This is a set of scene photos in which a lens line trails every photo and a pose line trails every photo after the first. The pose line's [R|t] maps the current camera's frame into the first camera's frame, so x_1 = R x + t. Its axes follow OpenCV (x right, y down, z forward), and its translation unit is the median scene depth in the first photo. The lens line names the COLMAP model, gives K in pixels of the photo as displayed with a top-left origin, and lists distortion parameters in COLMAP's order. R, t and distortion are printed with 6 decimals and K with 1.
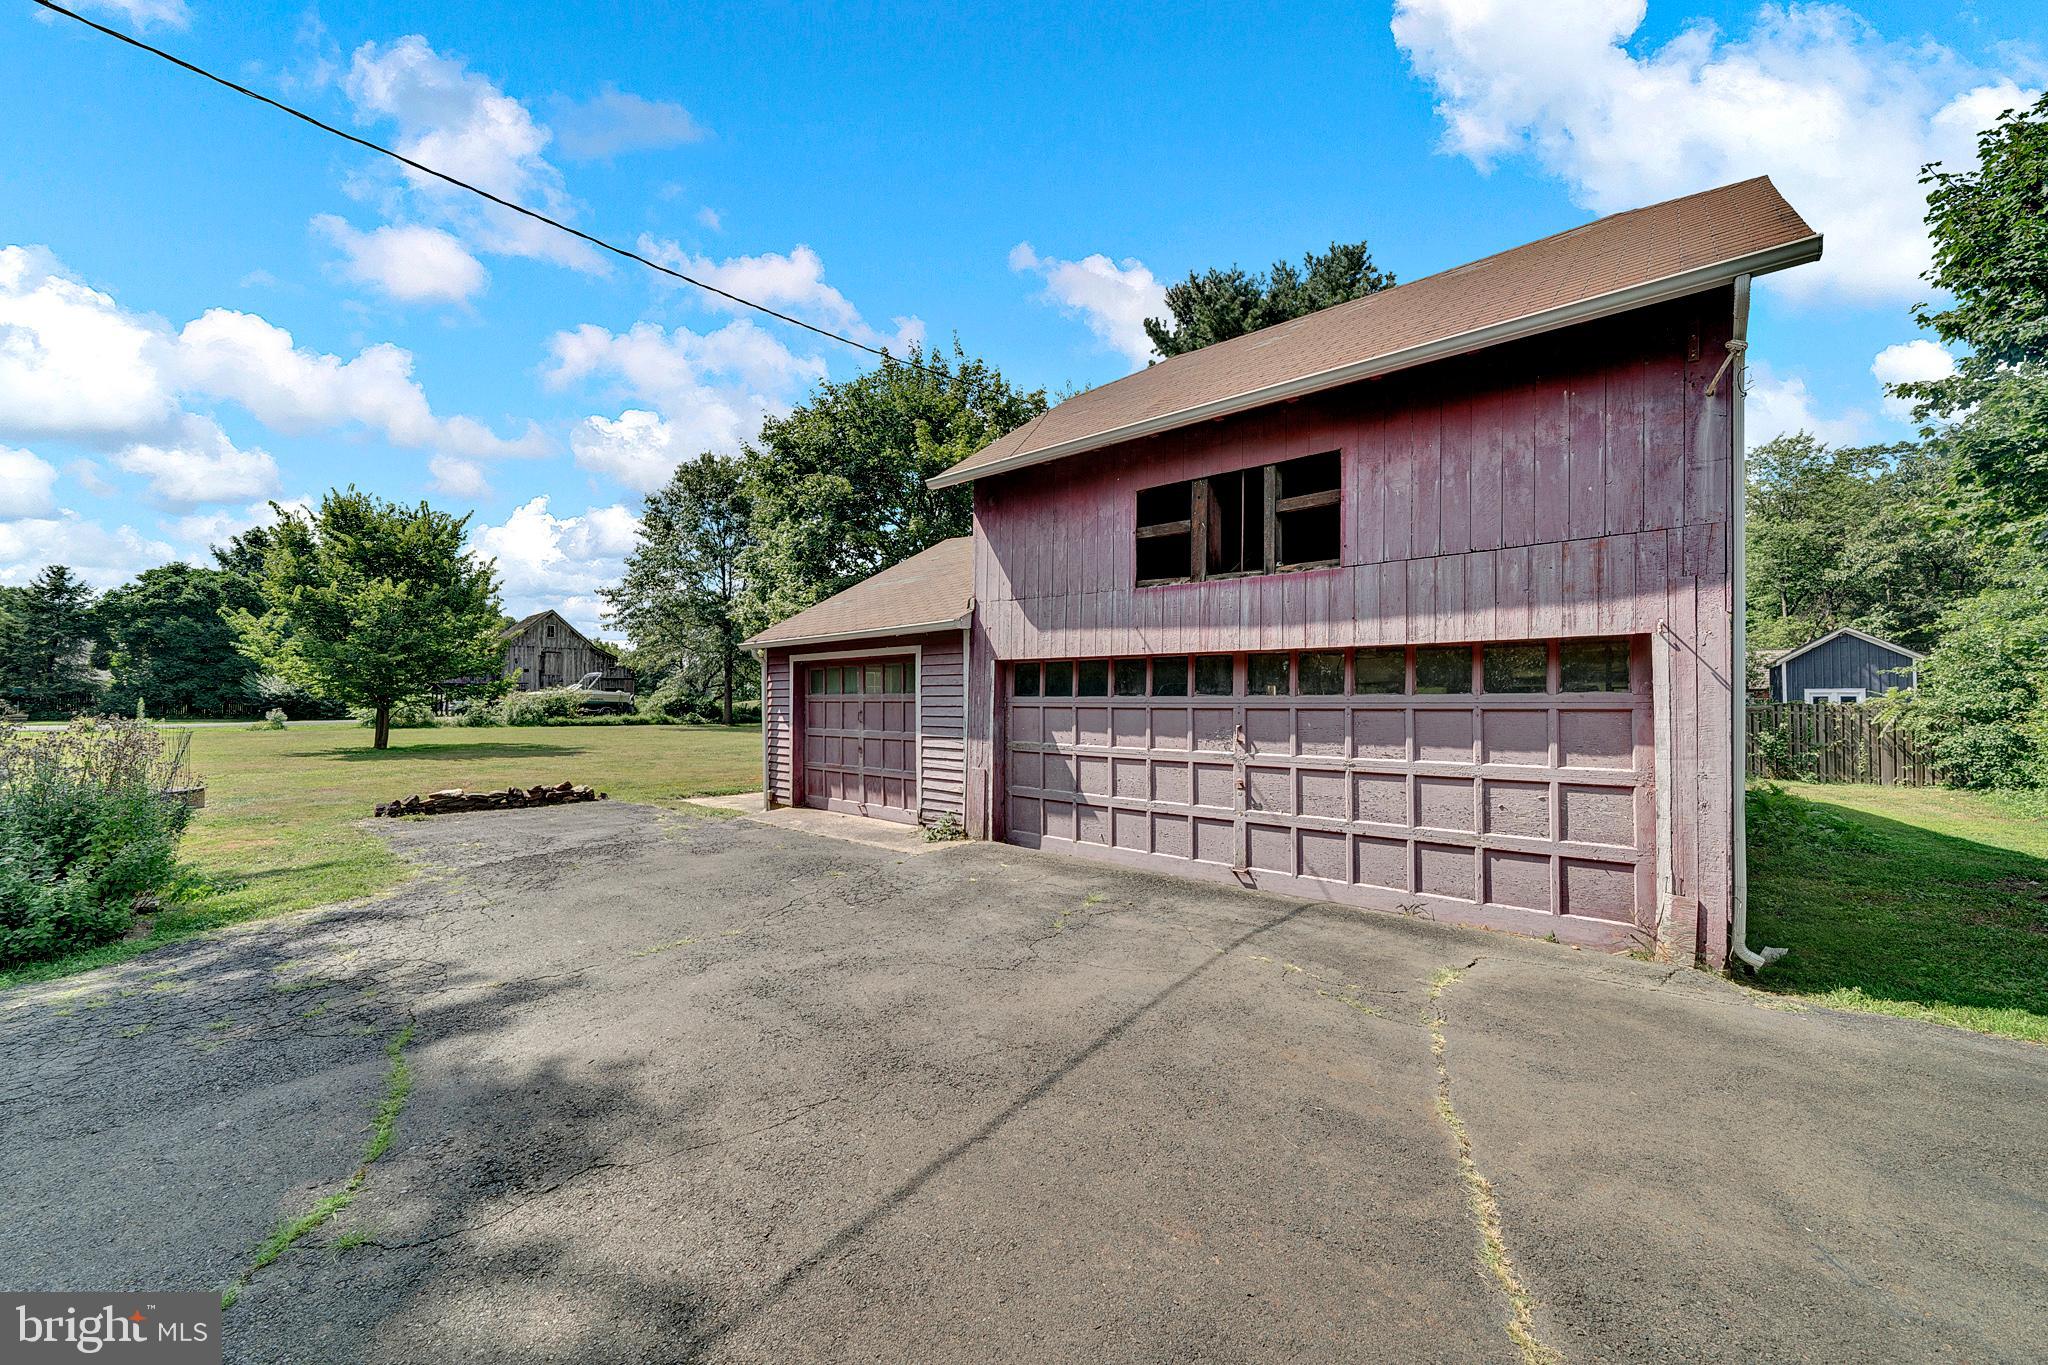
lens RADIAL K [[735.3, 0, 1025.4], [0, 735.3, 685.8], [0, 0, 1]] dist [-0.002352, -0.000121]
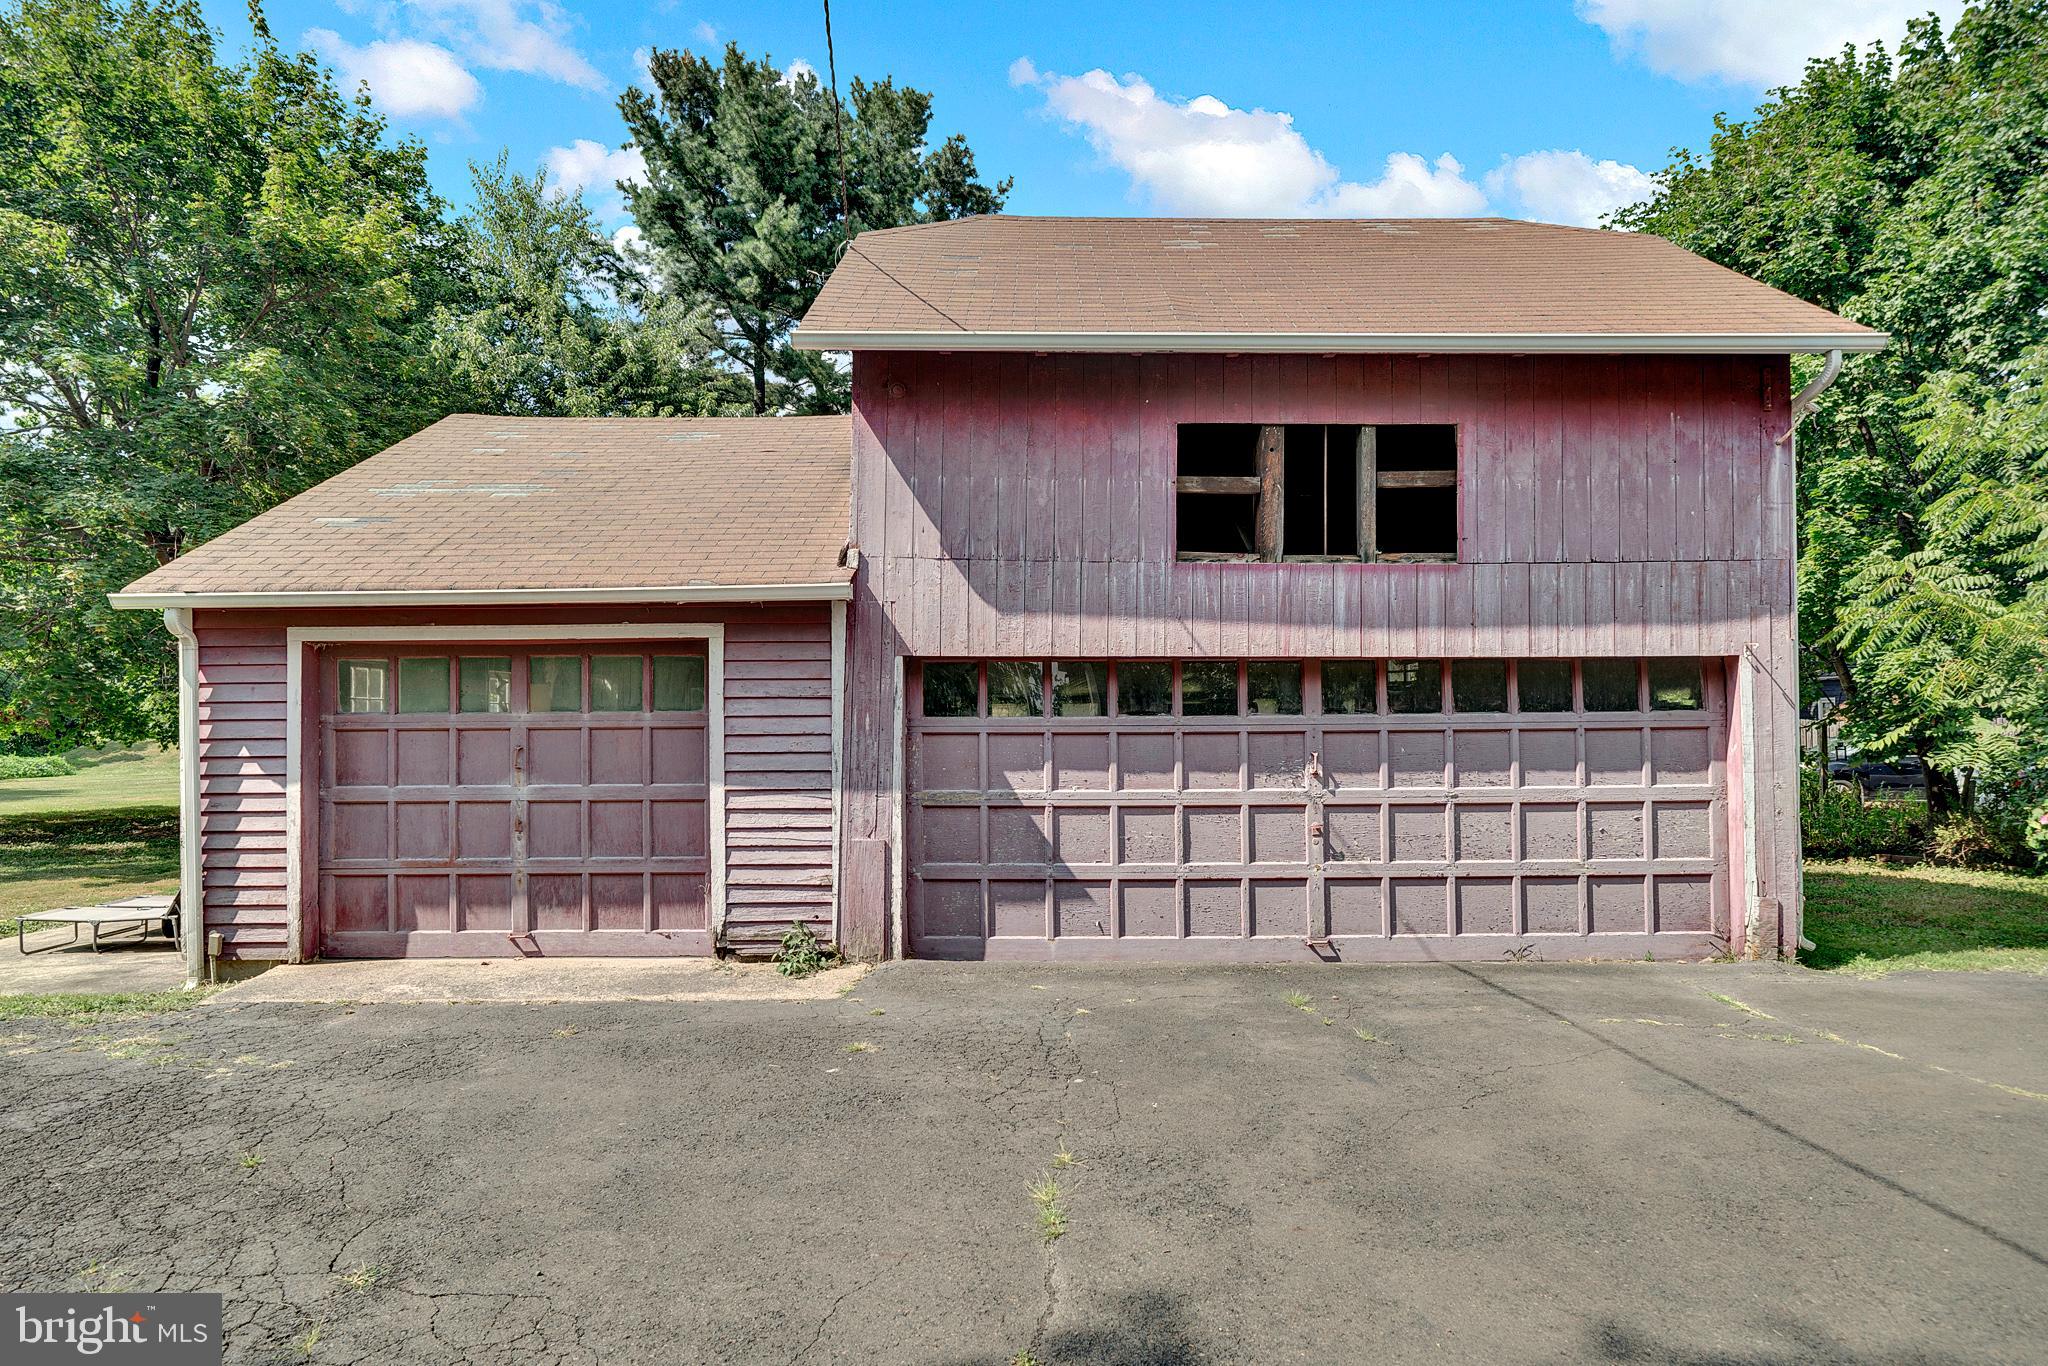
lens RADIAL K [[1142.2, 0, 1022.3], [0, 1142.2, 697.0], [0, 0, 1]] dist [0.002984, -0.001169]
pose [[0.758542, 0.008933, 0.651563, -0.760360], [-0.006920, 0.999960, -0.005654, 0.003647], [-0.651587, -0.000220, 0.758574, 0.305843]]
